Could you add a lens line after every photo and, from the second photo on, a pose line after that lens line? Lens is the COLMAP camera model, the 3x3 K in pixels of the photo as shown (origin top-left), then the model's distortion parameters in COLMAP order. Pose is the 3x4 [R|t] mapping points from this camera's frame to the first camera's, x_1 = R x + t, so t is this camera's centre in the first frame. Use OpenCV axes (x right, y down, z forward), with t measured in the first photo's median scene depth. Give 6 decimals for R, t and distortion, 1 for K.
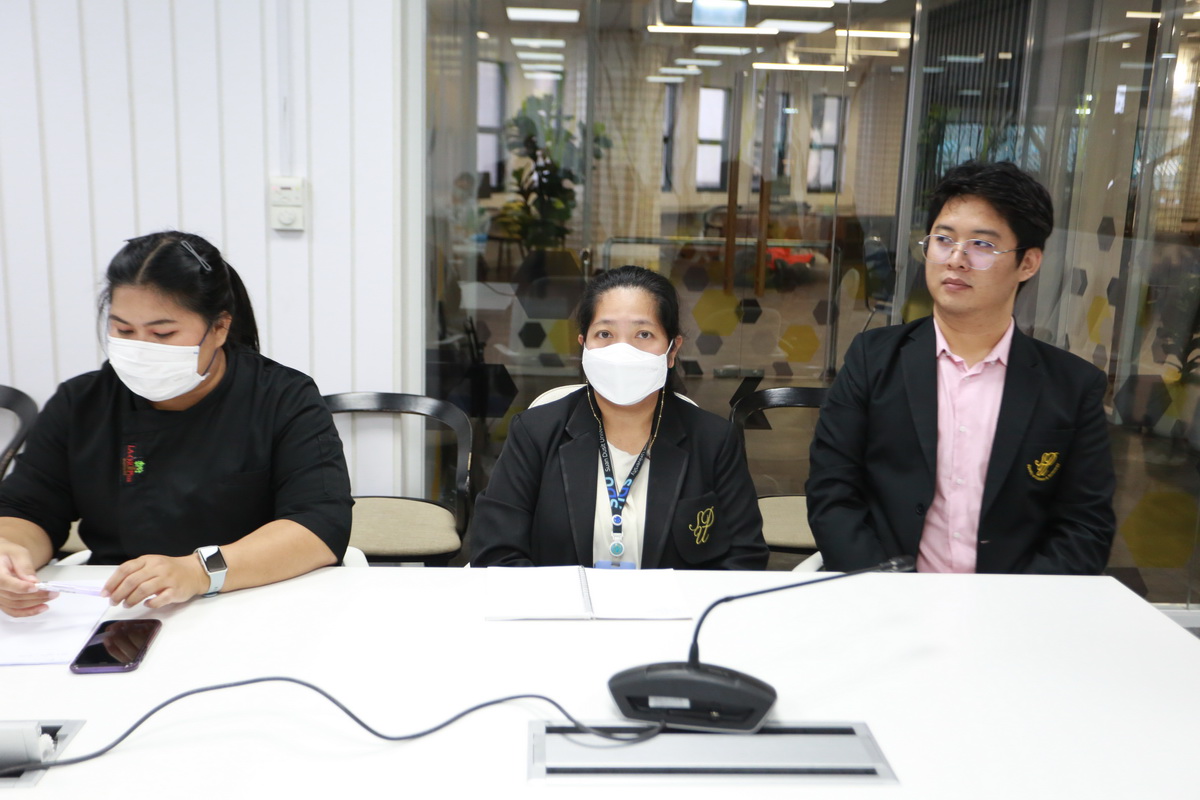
lens RADIAL K [[1208.8, 0, 600.0], [0, 1208.8, 400.0], [0, 0, 1]] dist [0.002566, 0.001432]
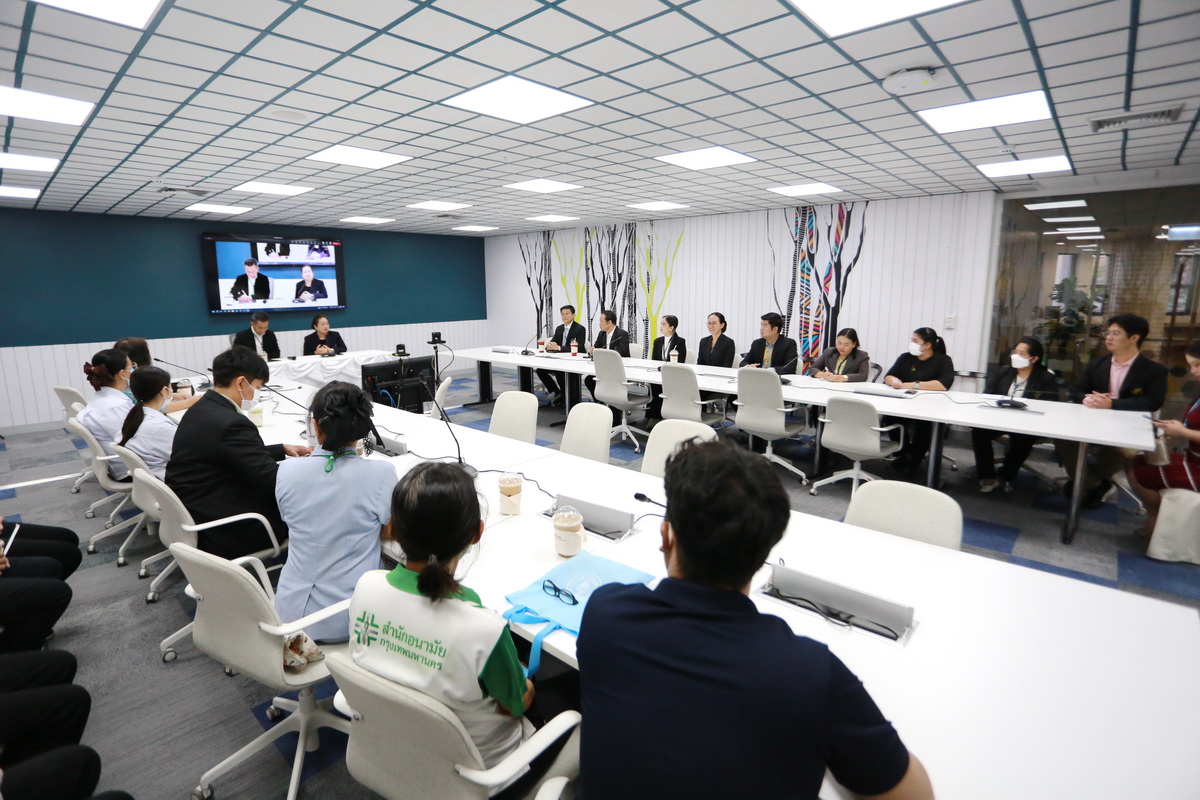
lens RADIAL K [[584.5, 0, 603.4], [0, 584.5, 399.0], [0, 0, 1]] dist [-0.058207, 0.026567]
pose [[0.695241, 0.094089, -0.712592, 0.470973], [-0.102700, 0.994227, 0.031076, 0.218692], [0.711402, 0.051578, 0.700890, -1.661086]]
